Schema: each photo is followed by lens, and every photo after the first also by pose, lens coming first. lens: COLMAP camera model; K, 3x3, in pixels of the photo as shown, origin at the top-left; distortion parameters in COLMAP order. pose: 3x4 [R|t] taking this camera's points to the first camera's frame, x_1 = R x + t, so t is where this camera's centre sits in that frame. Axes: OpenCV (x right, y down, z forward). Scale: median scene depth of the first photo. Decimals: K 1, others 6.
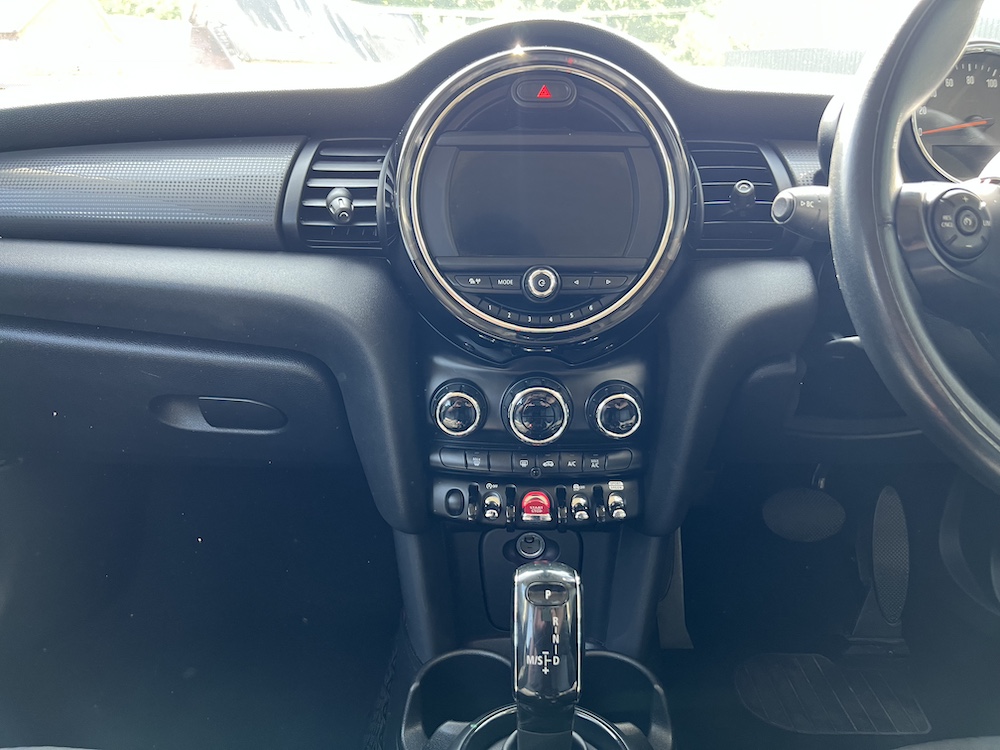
lens RADIAL K [[751.3, 0, 507.4], [0, 751.3, 377.6], [0, 0, 1]] dist [0.063313, -0.081604]
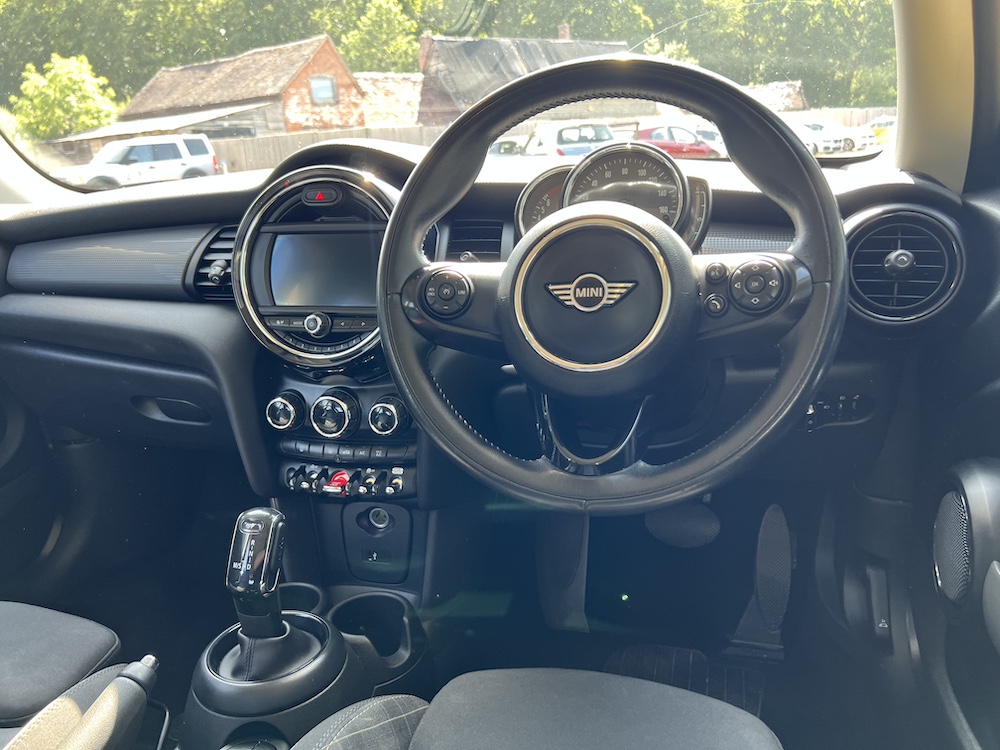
lens RADIAL K [[751.3, 0, 507.4], [0, 751.3, 377.6], [0, 0, 1]] dist [0.063313, -0.081604]
pose [[0.961010, 0.023435, -0.275518, 0.739110], [-0.032261, 0.999100, -0.027544, 0.005274], [0.274624, 0.035358, 0.960901, -0.277266]]
